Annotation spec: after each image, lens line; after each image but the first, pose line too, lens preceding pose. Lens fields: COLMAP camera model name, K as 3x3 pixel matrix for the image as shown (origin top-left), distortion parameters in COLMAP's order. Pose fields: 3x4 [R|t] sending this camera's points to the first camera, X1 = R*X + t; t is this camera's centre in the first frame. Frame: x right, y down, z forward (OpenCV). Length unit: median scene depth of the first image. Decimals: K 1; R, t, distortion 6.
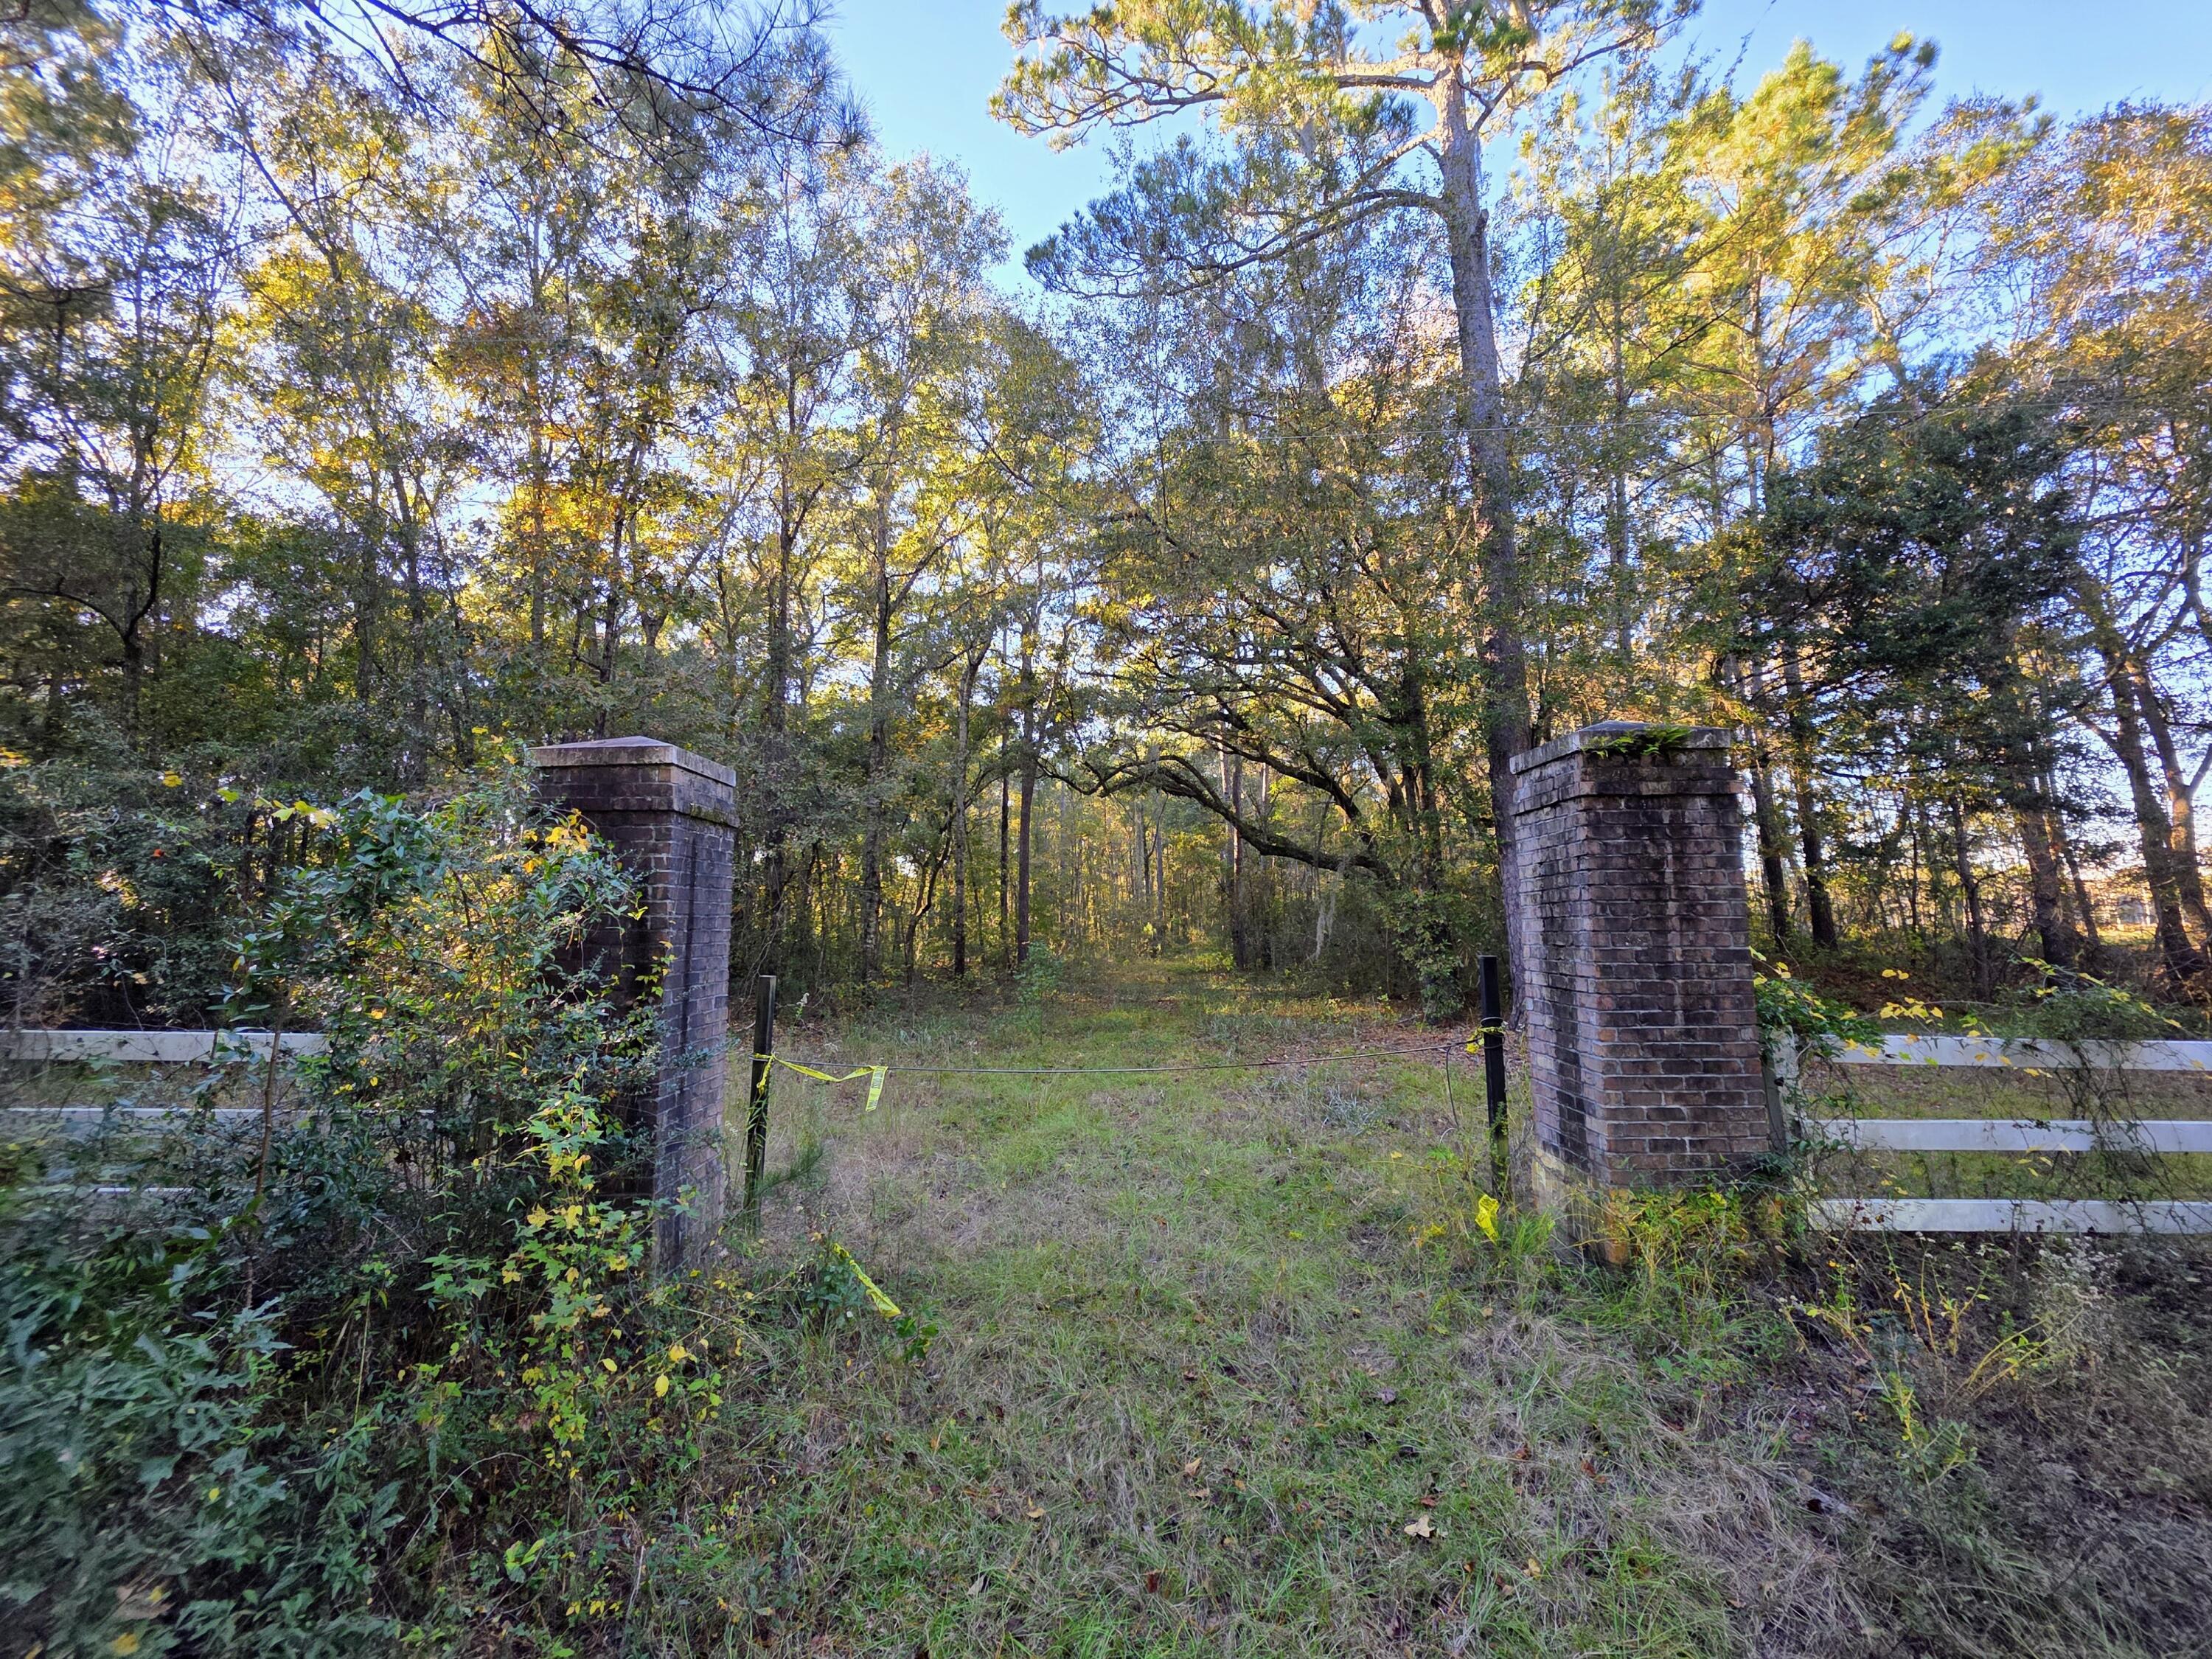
lens RADIAL K [[891.3, 0, 1106.0], [0, 891.3, 829.5], [0, 0, 1]] dist [0.000471, 0.000068]
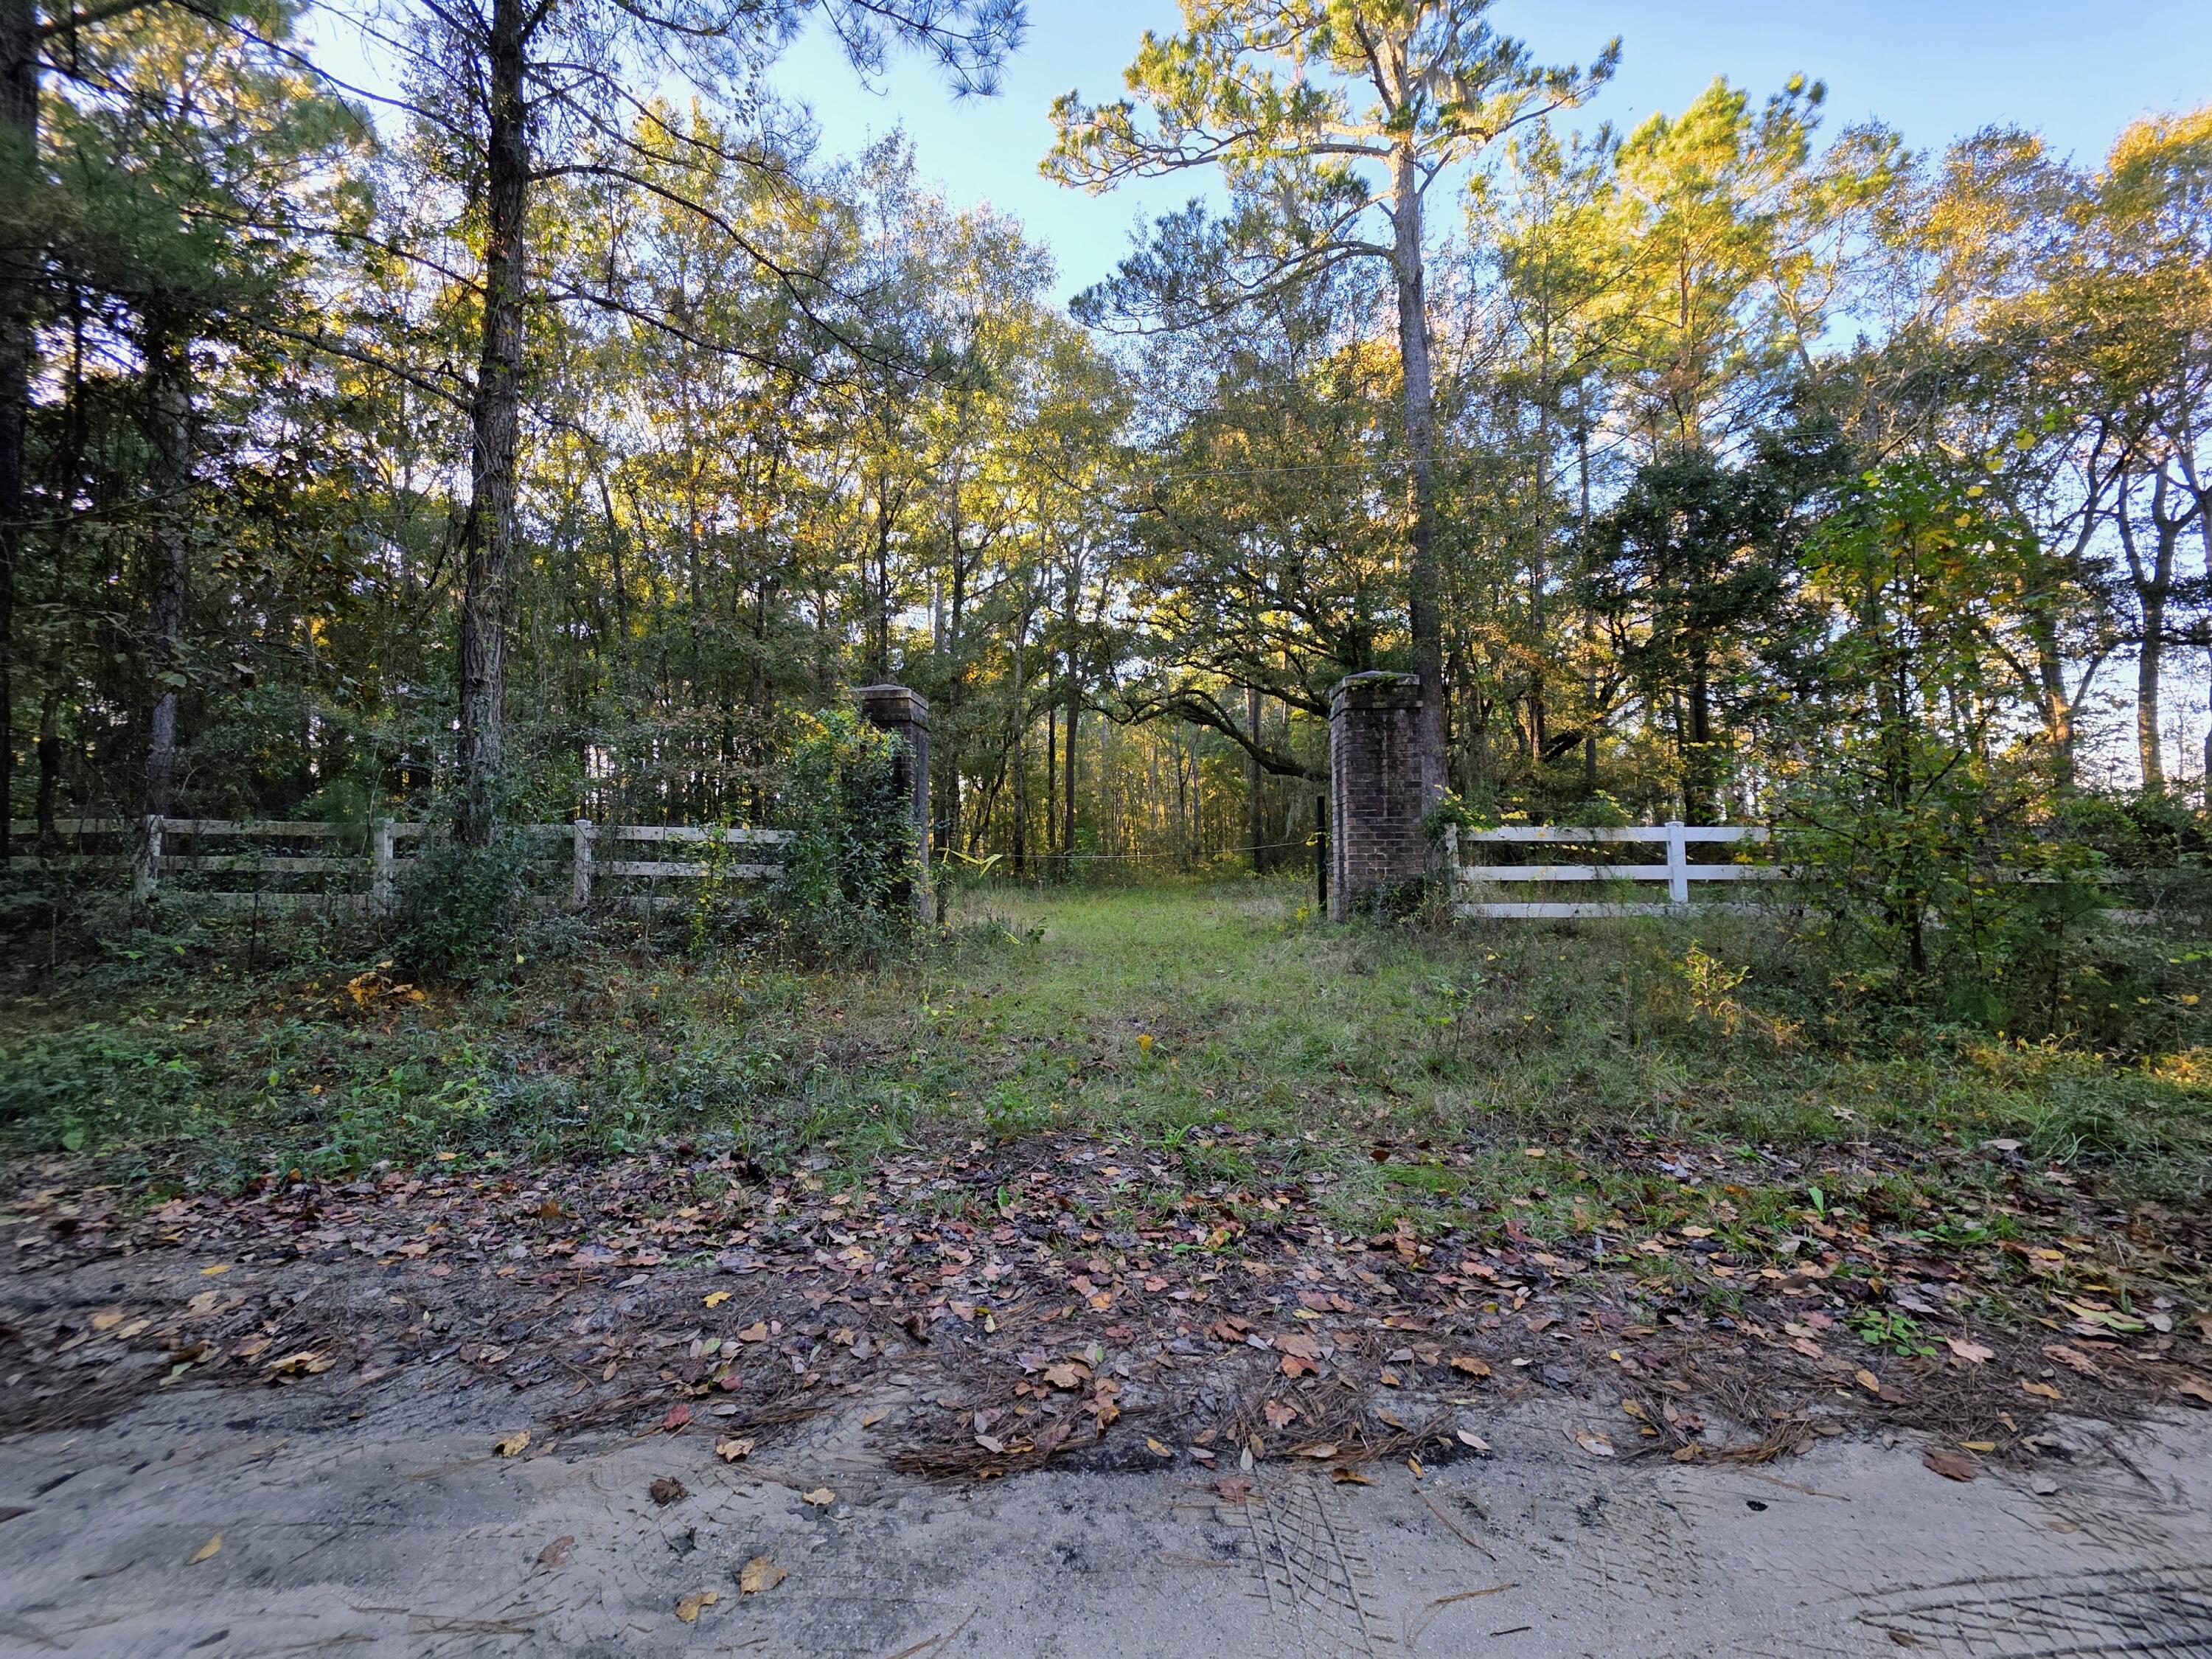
lens RADIAL K [[891.3, 0, 1106.0], [0, 891.3, 829.5], [0, 0, 1]] dist [0.000471, 0.000068]
pose [[0.998835, -0.002936, -0.048174, 0.020947], [0.006434, 0.997339, 0.072620, 0.024349], [0.047832, -0.072845, 0.996196, -0.311967]]
